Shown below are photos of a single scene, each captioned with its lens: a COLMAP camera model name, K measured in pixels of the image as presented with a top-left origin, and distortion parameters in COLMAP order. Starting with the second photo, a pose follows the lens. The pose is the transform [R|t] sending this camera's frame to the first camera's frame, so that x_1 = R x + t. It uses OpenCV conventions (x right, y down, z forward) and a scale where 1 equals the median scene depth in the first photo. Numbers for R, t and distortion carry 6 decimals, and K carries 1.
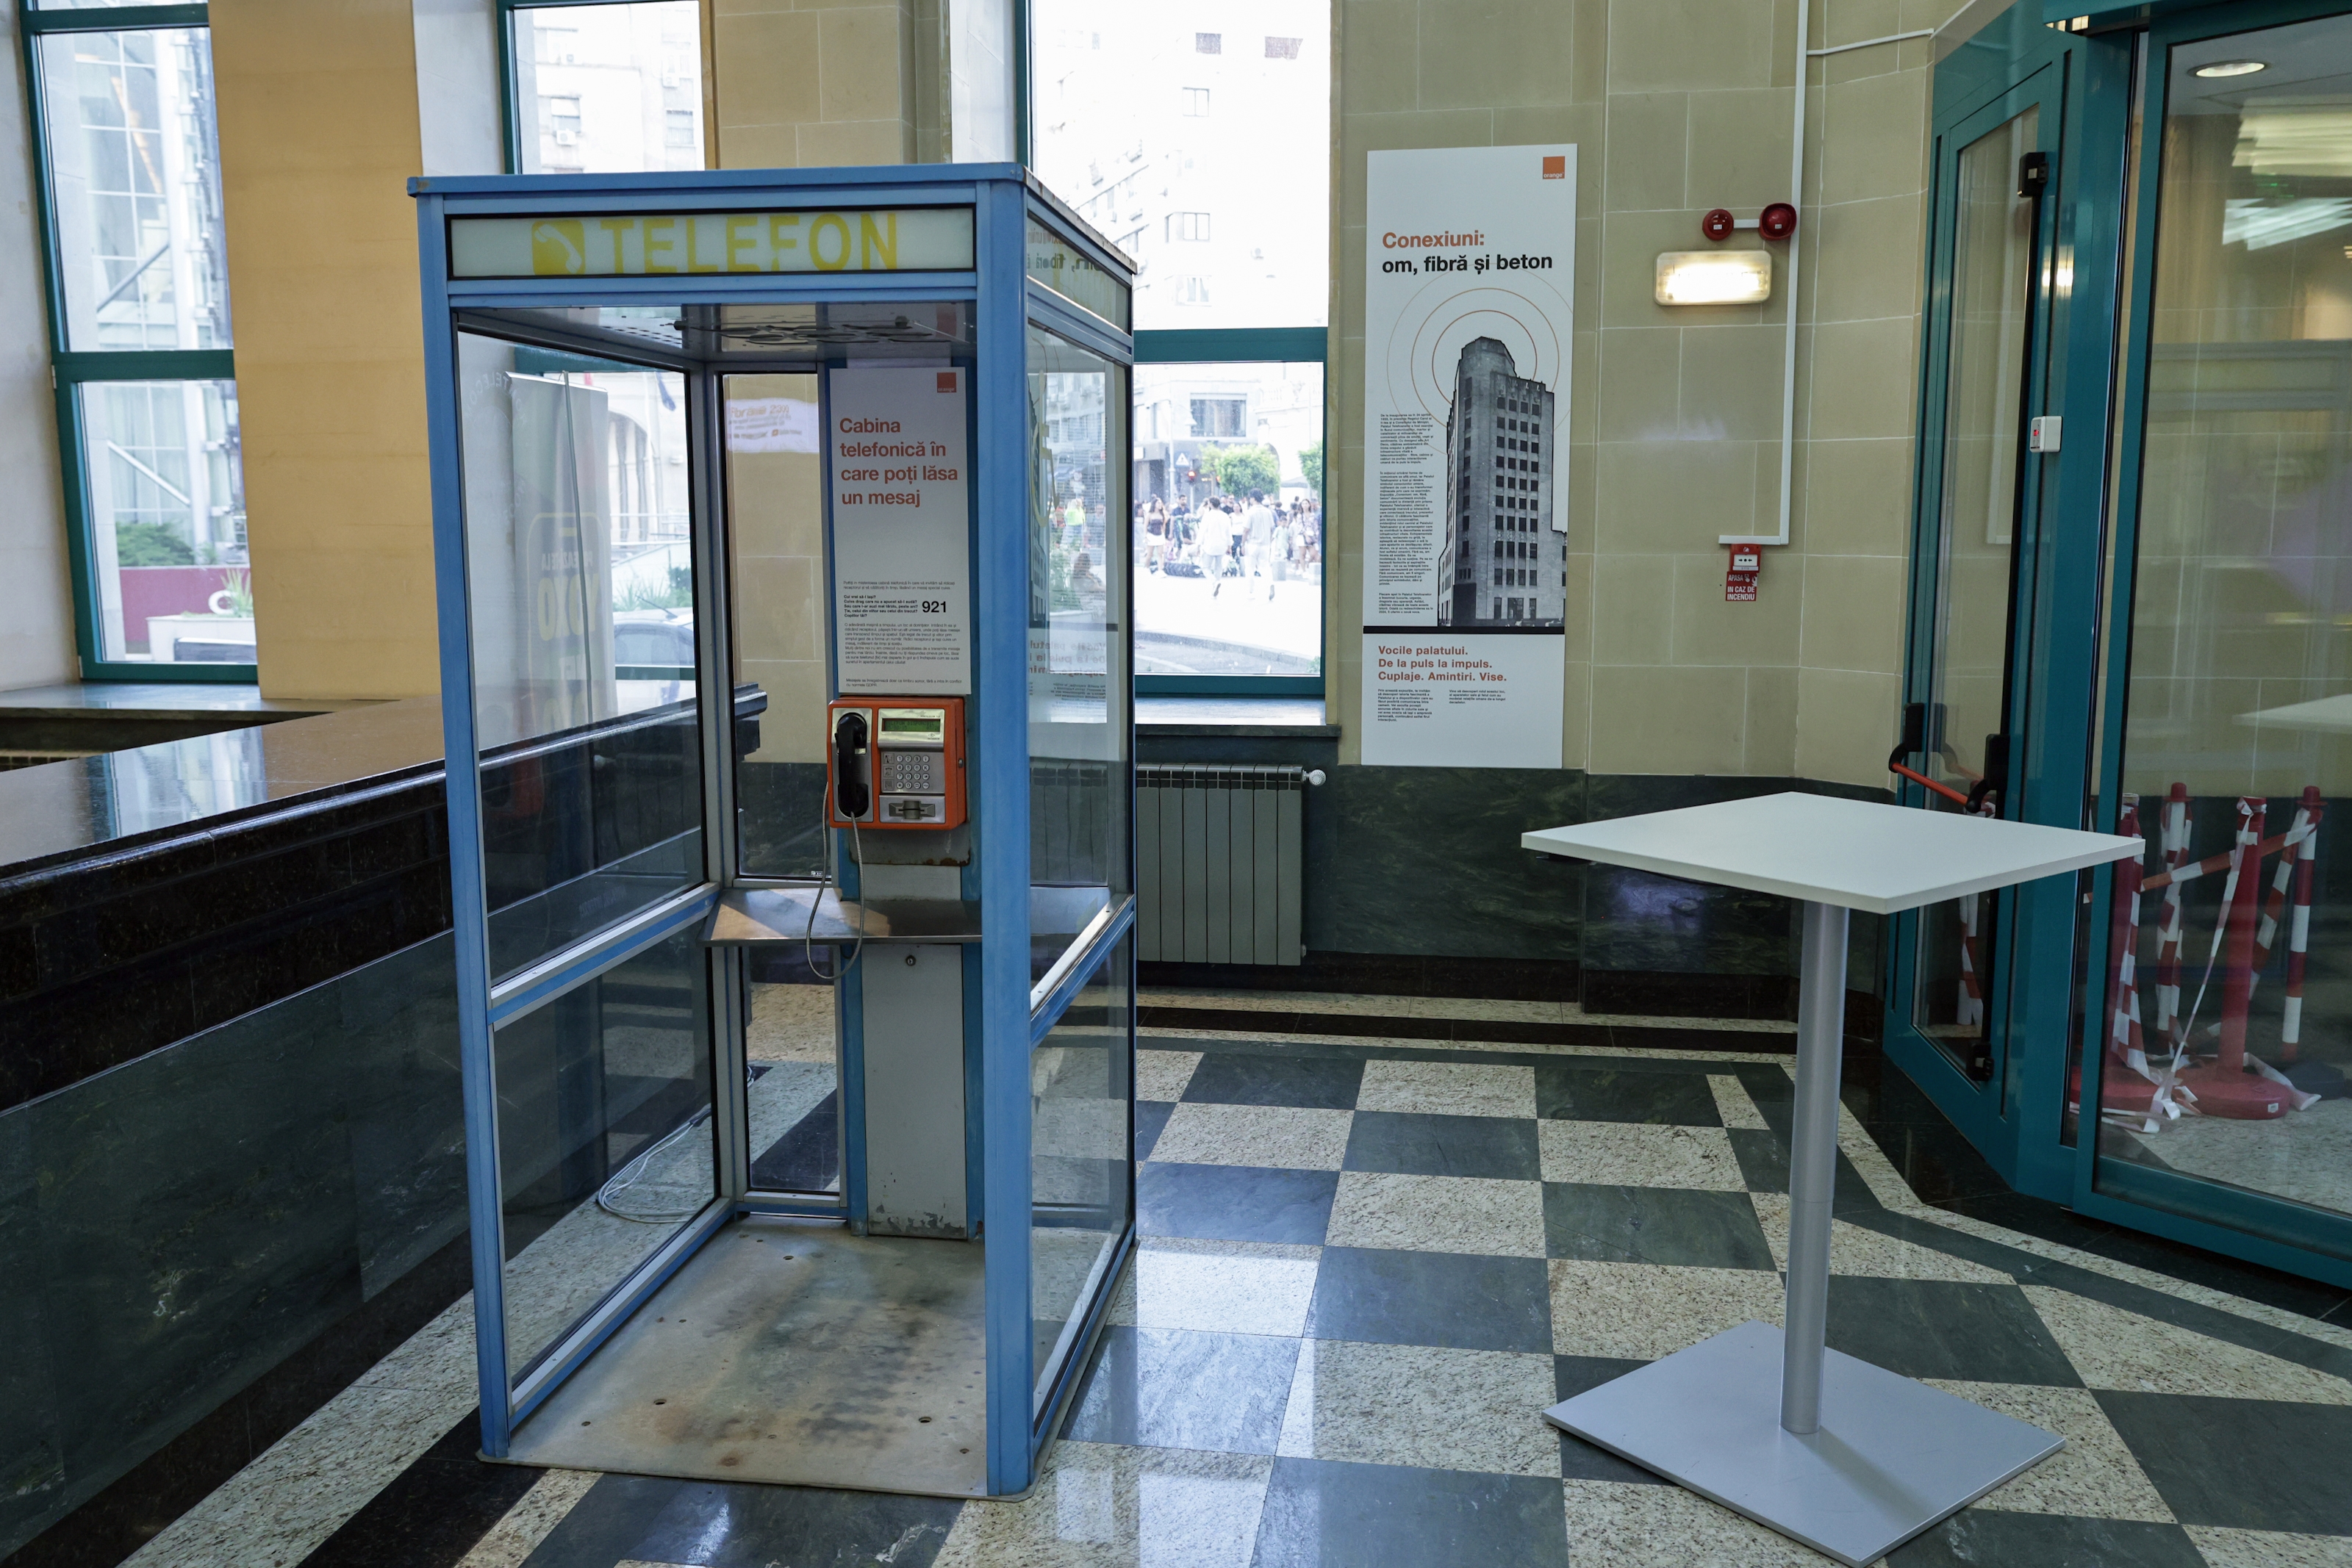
lens RADIAL K [[1905.9, 0, 1176.0], [0, 1905.9, 784.0], [0, 0, 1]] dist [-0.000967, -0.000096]
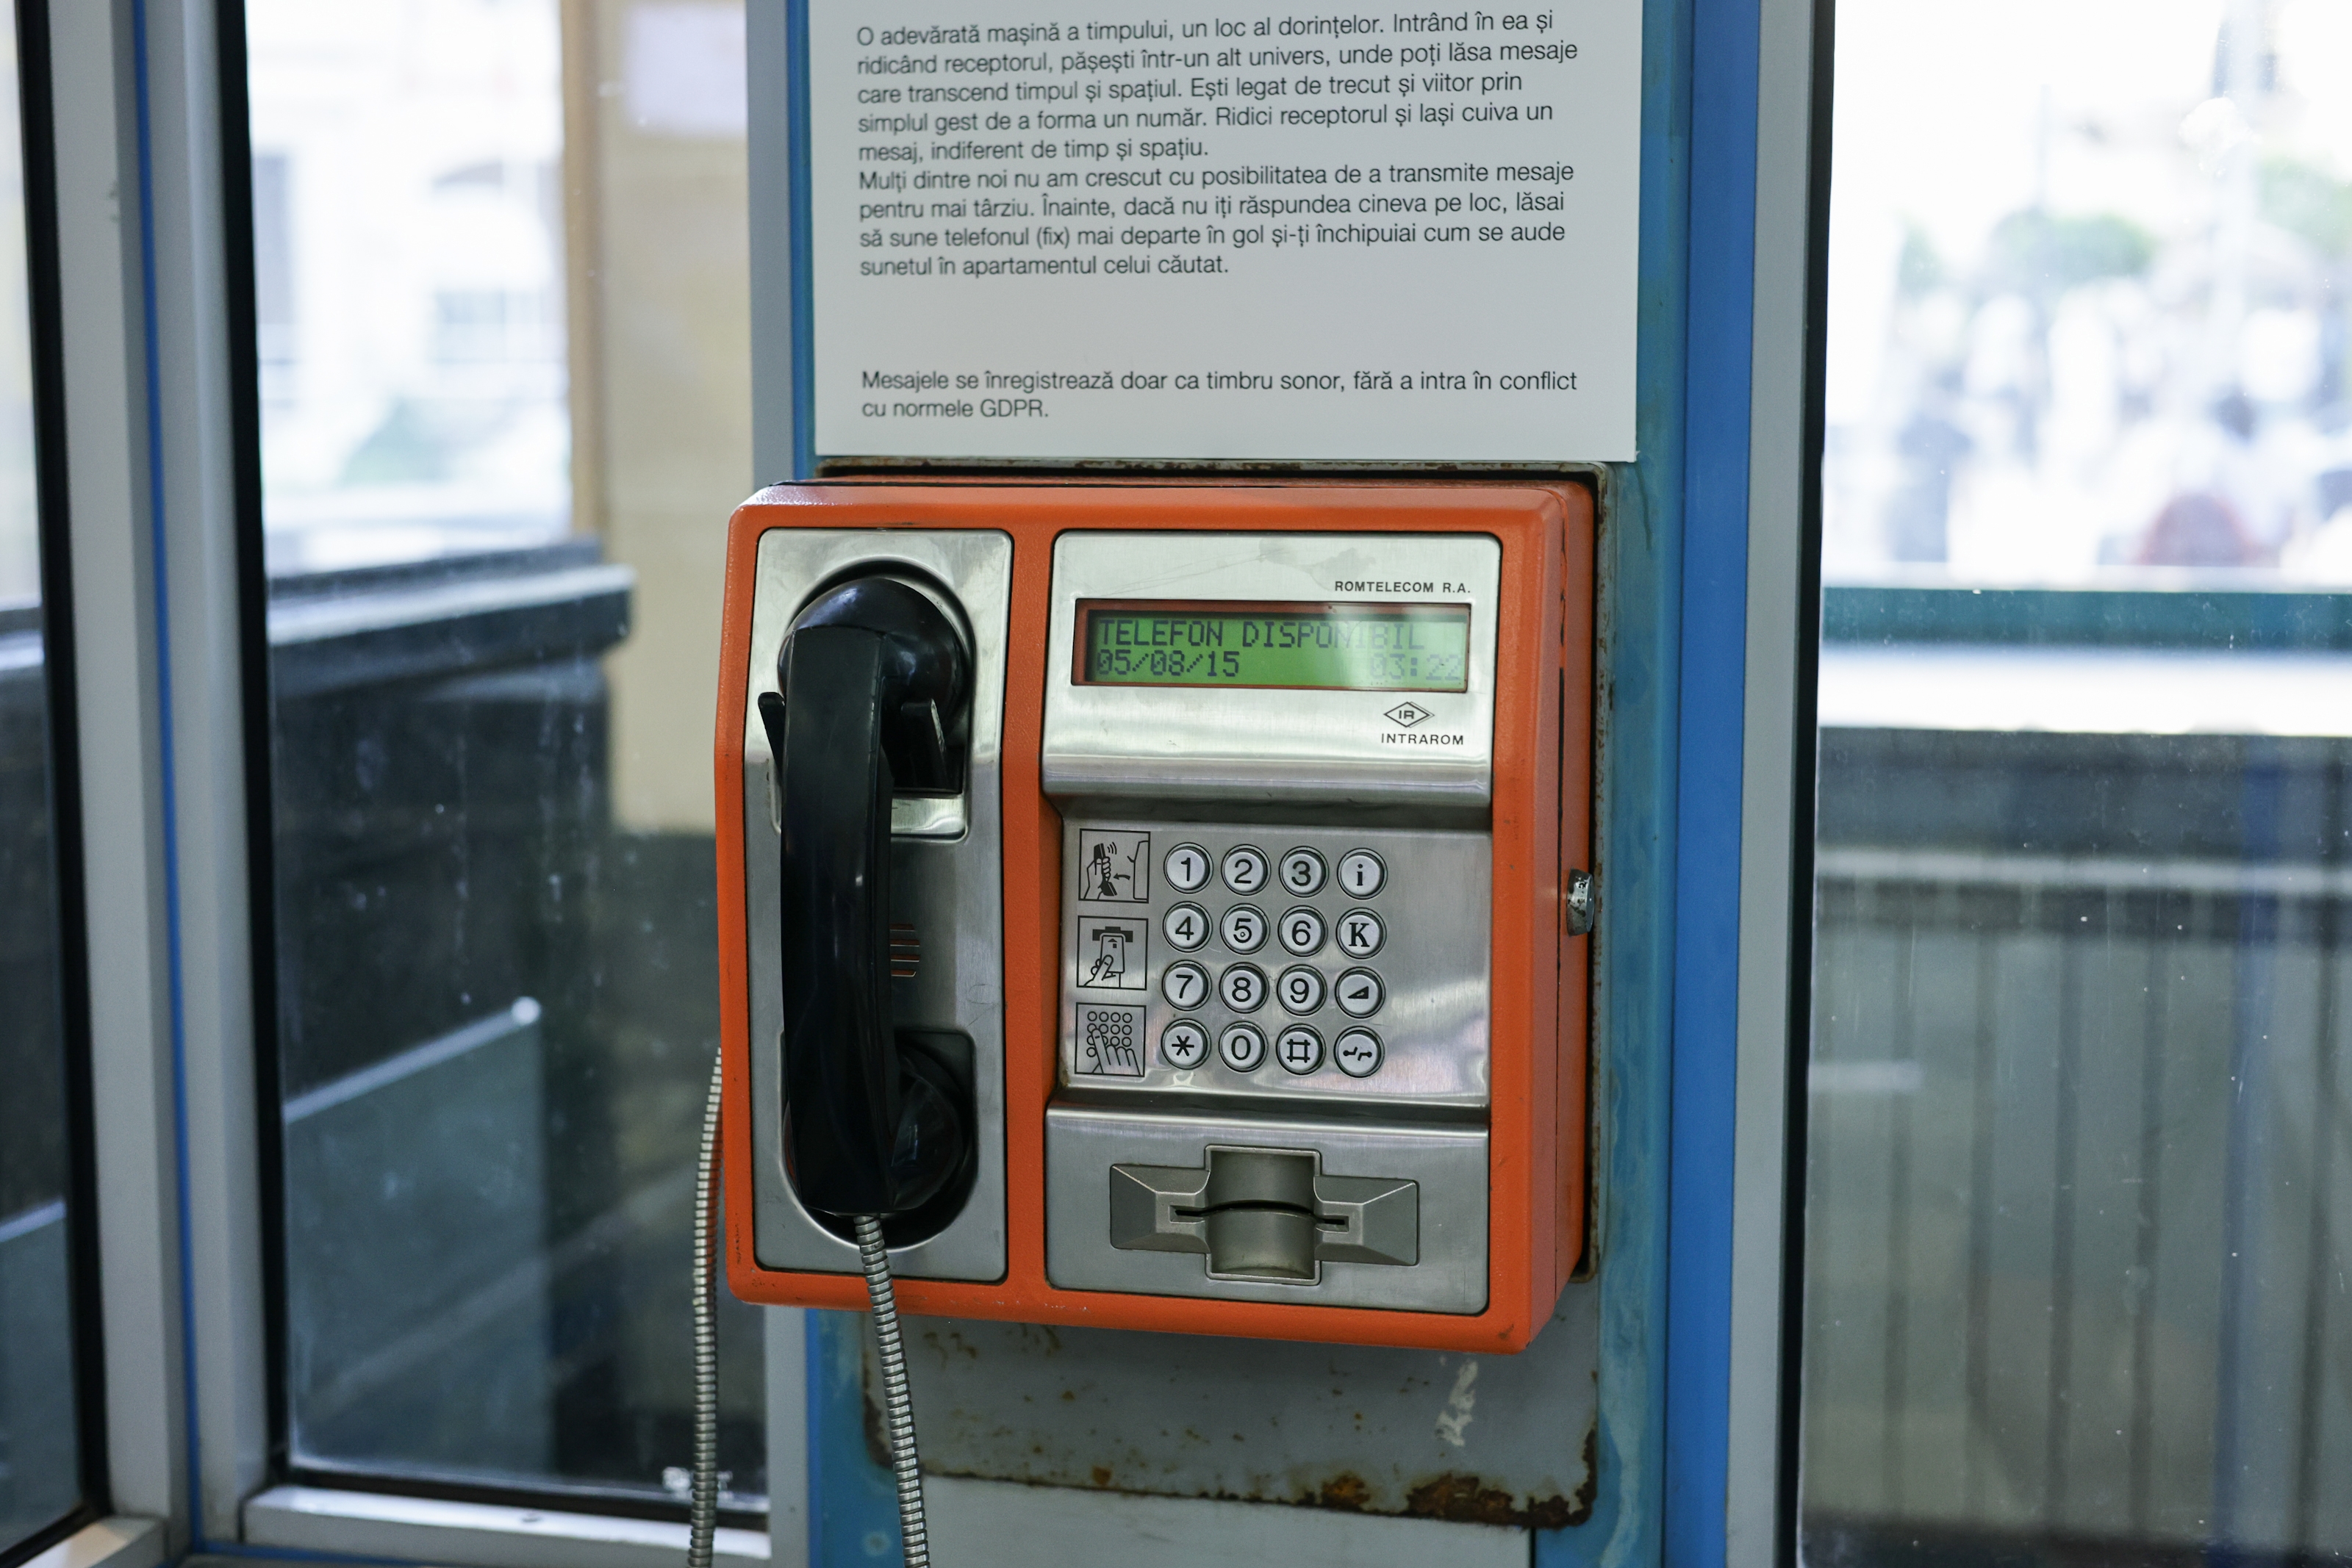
lens RADIAL K [[3318.5, 0, 1176.0], [0, 3318.5, 784.0], [0, 0, 1]] dist [-0.020274, -0.009629]
pose [[0.994099, 0.016456, -0.107221, -0.117196], [-0.018832, 0.999598, -0.021191, -0.014175], [0.106829, 0.023085, 0.994009, 0.735457]]
